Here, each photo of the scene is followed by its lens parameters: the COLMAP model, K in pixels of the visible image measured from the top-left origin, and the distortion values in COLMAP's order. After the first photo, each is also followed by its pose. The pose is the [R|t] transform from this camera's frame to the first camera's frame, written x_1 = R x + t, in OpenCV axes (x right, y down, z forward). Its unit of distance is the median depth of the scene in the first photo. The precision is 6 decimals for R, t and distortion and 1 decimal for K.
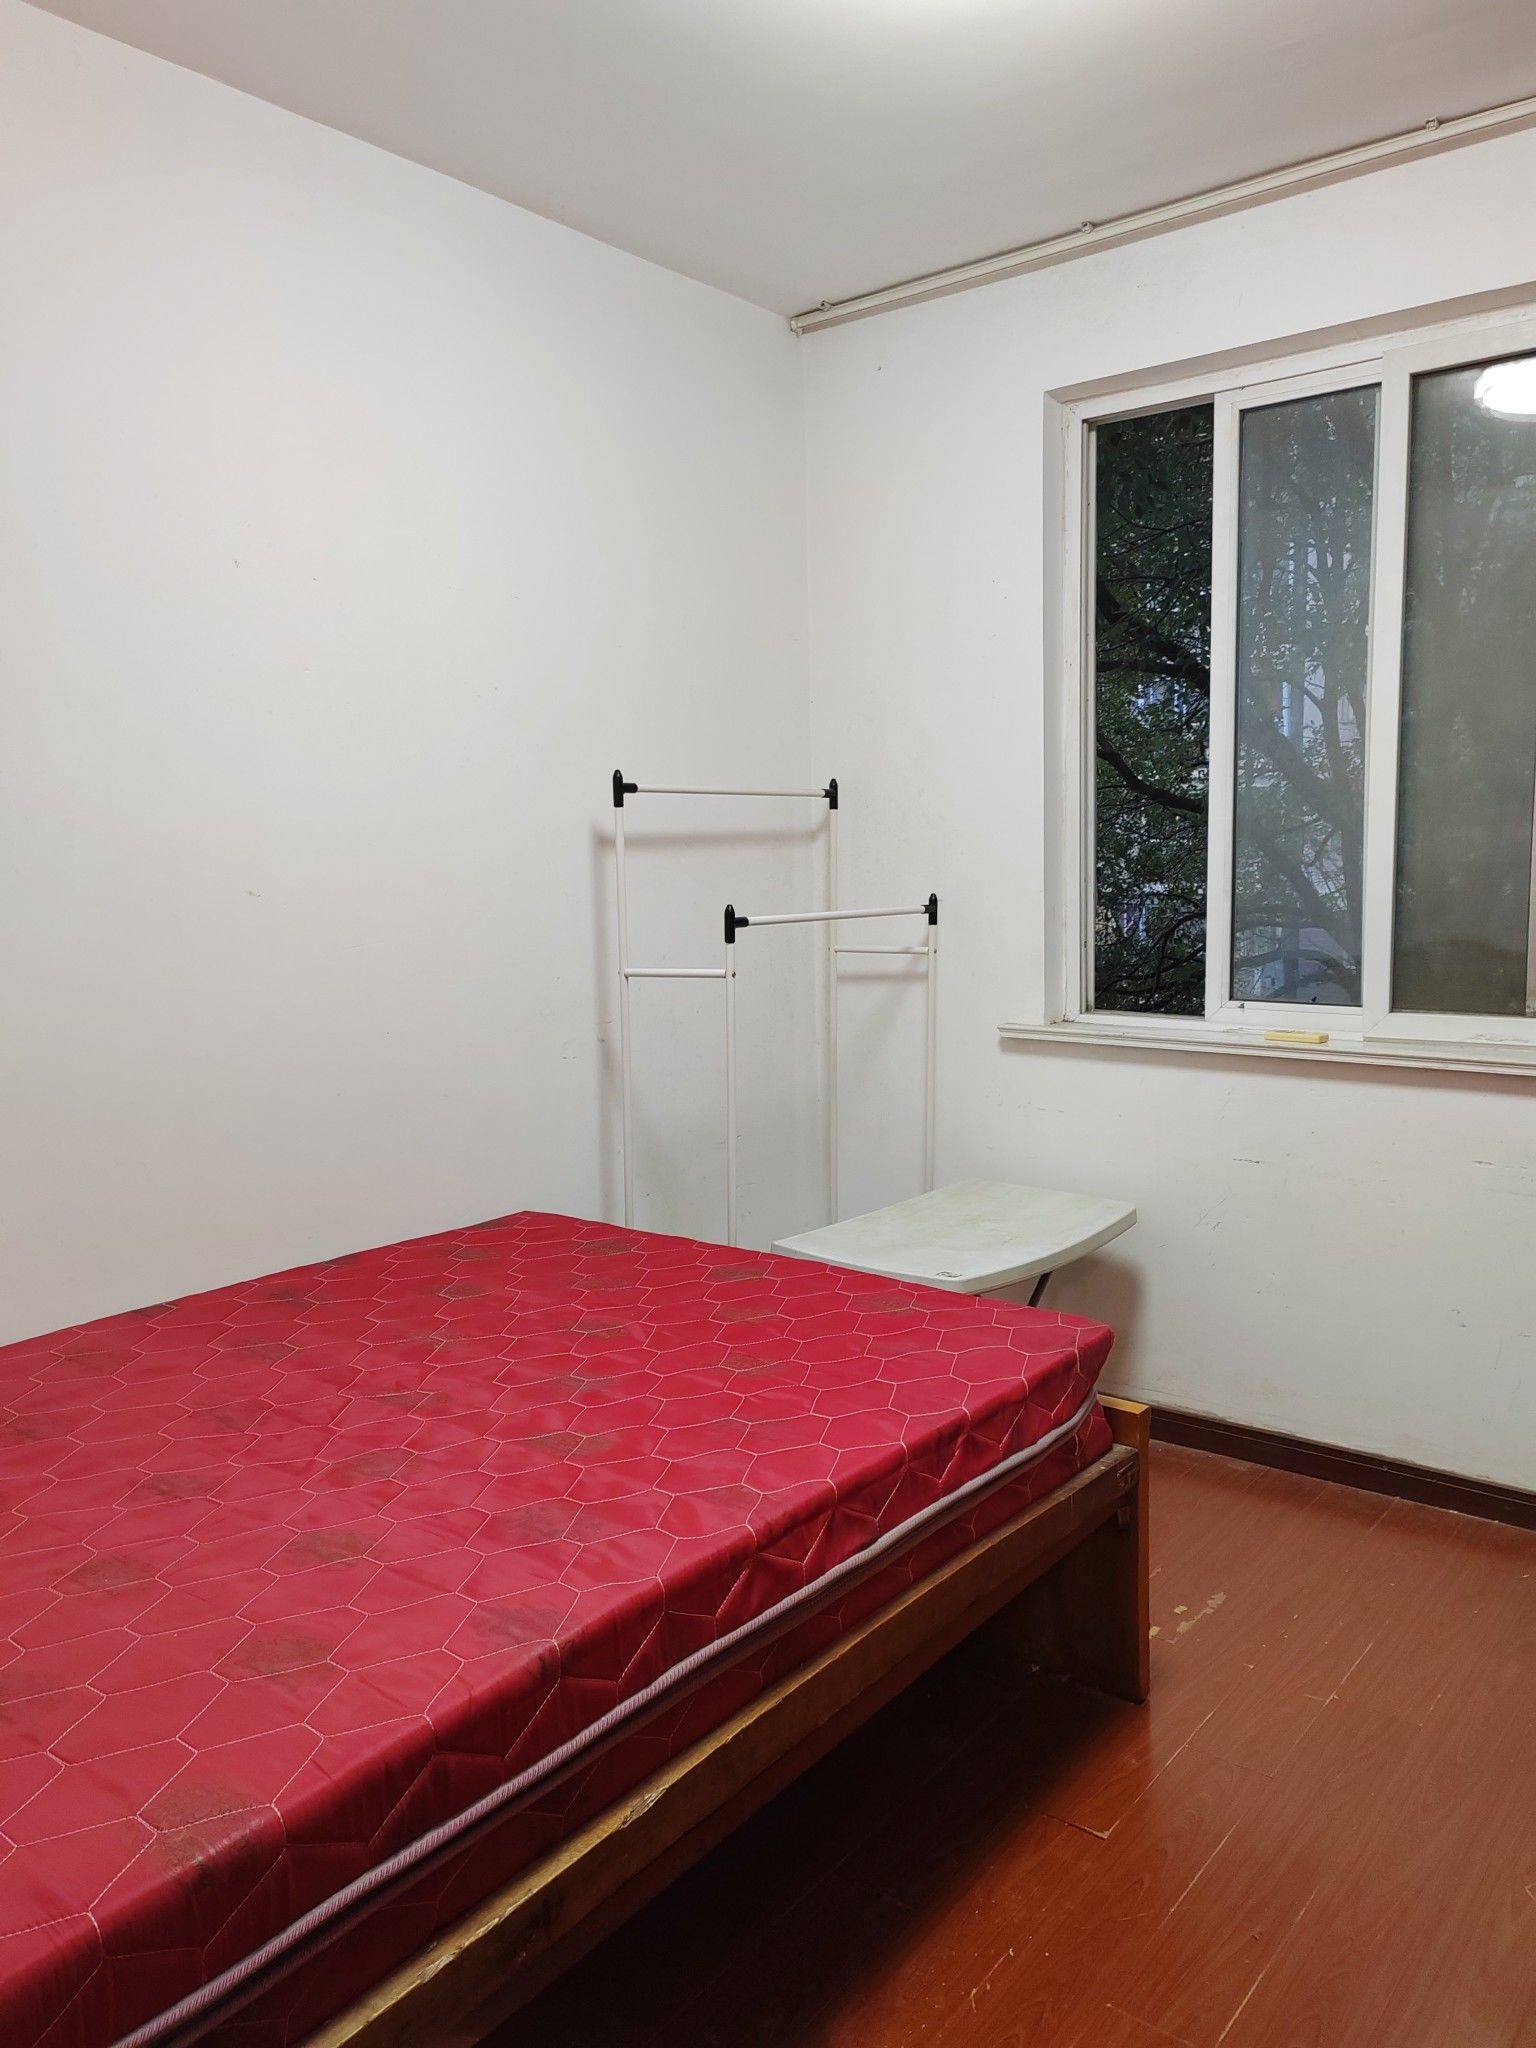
lens RADIAL K [[1547.4, 0, 780.9], [0, 1547.4, 1020.6], [0, 0, 1]] dist [0.028754, 0.019968]
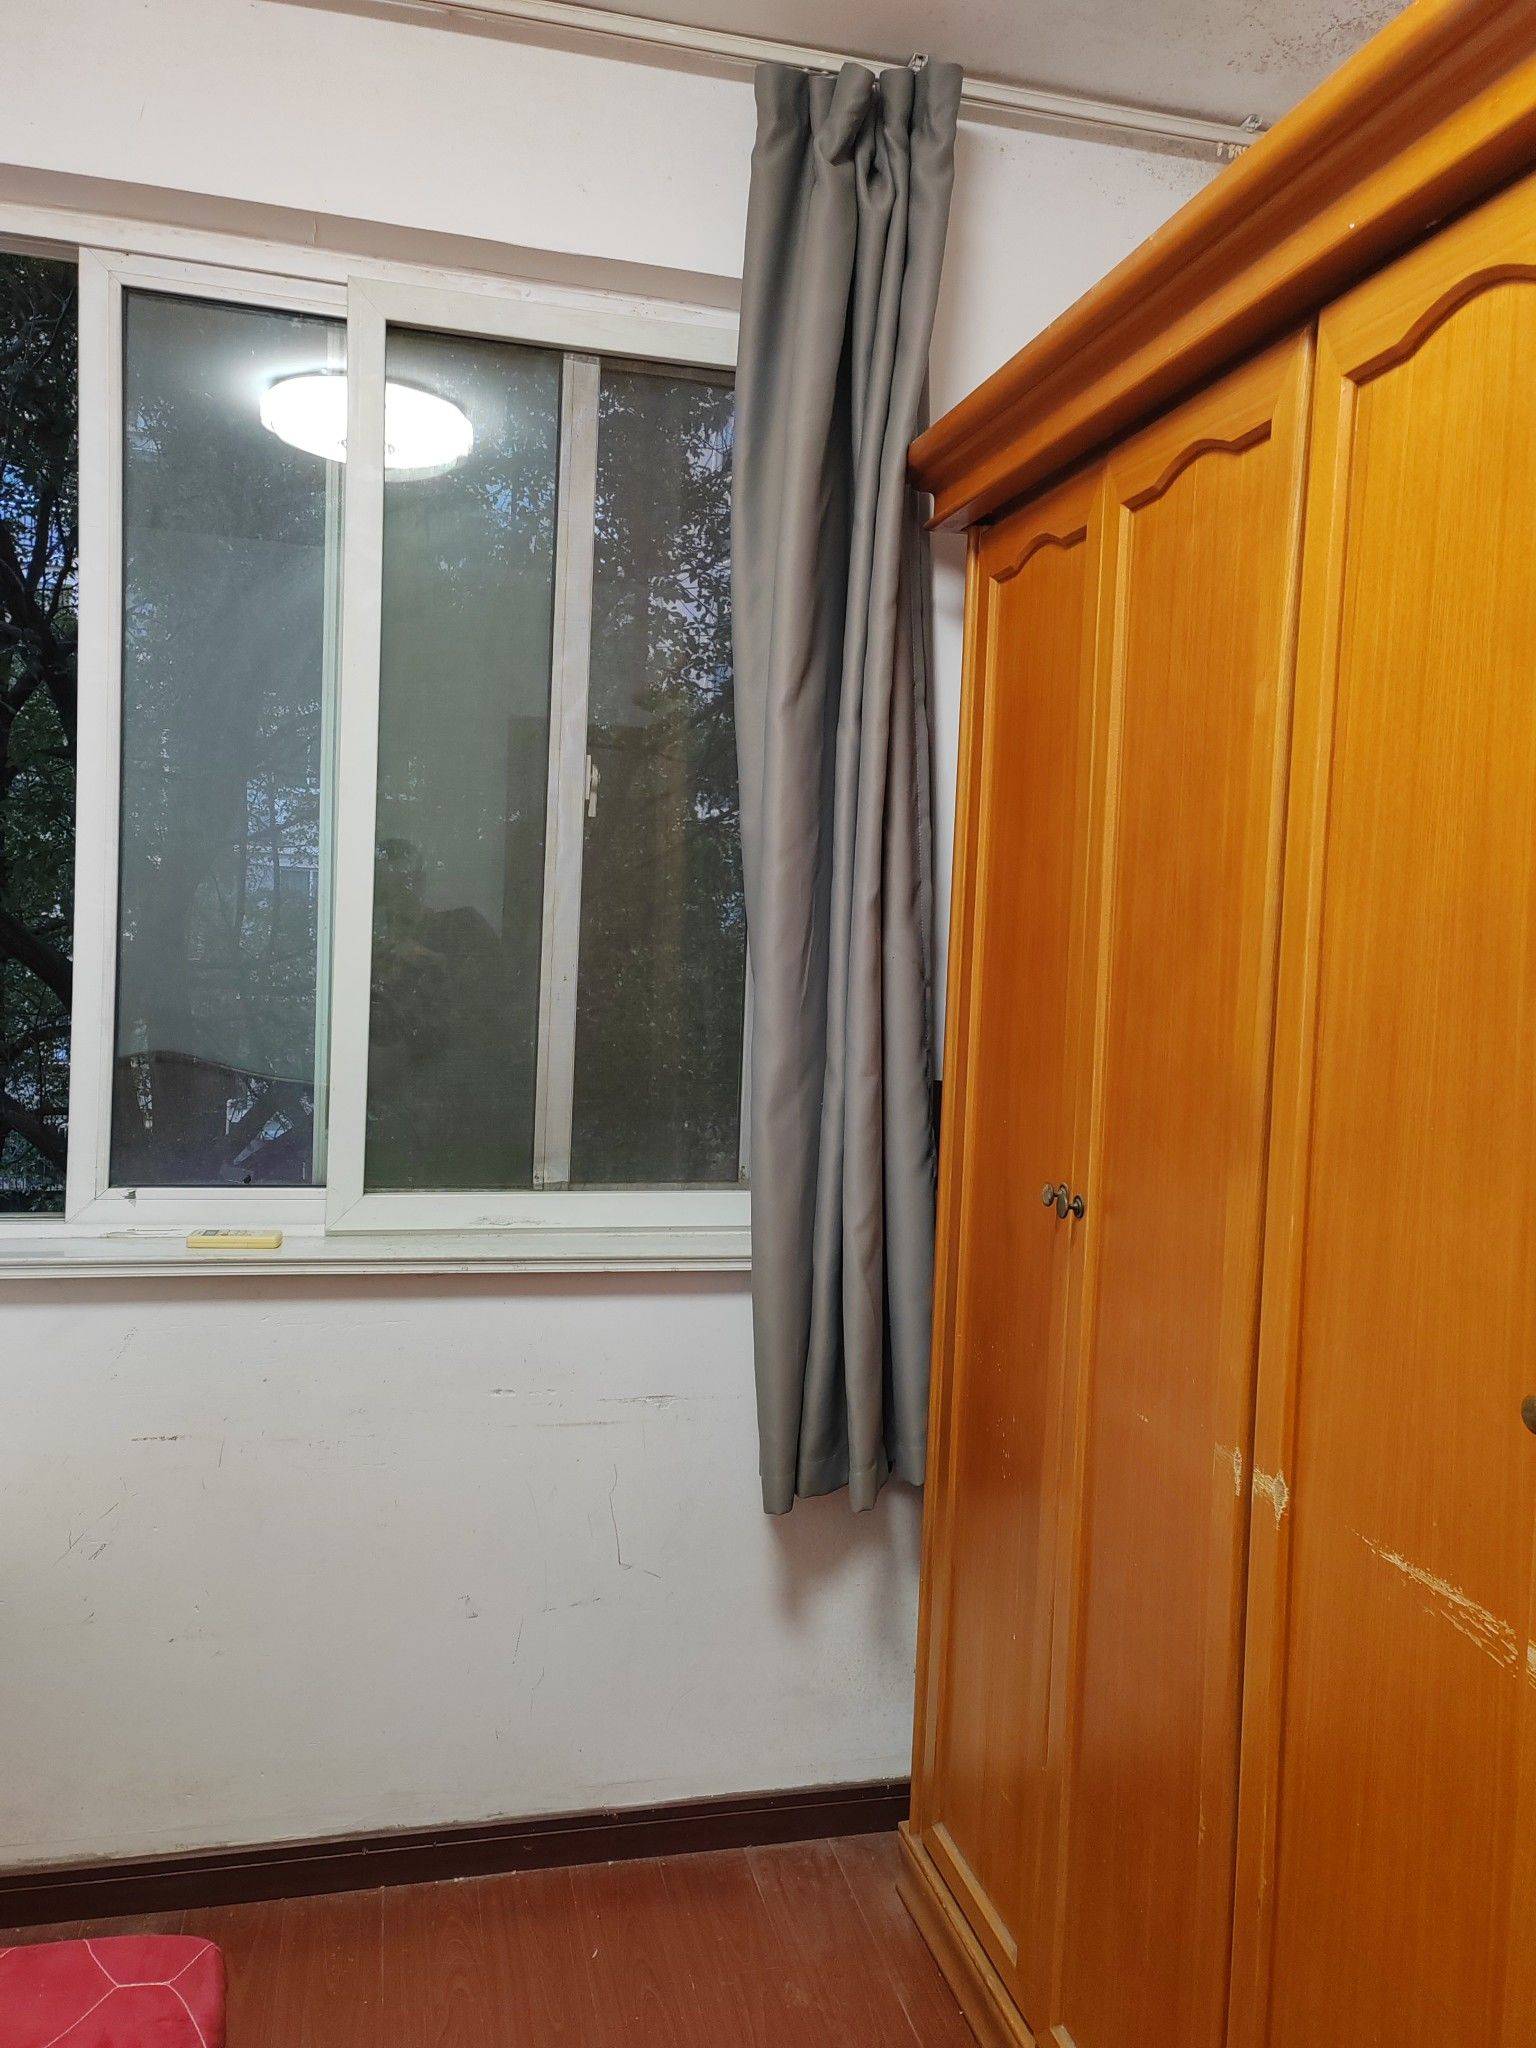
lens RADIAL K [[1547.4, 0, 771.0], [0, 1547.4, 1018.0], [0, 0, 1]] dist [0.028754, 0.019968]
pose [[0.613485, 0.004077, 0.789696, -0.056779], [0.035660, 0.998824, -0.032859, -0.055589], [-0.788901, 0.048319, 0.612617, 0.406094]]
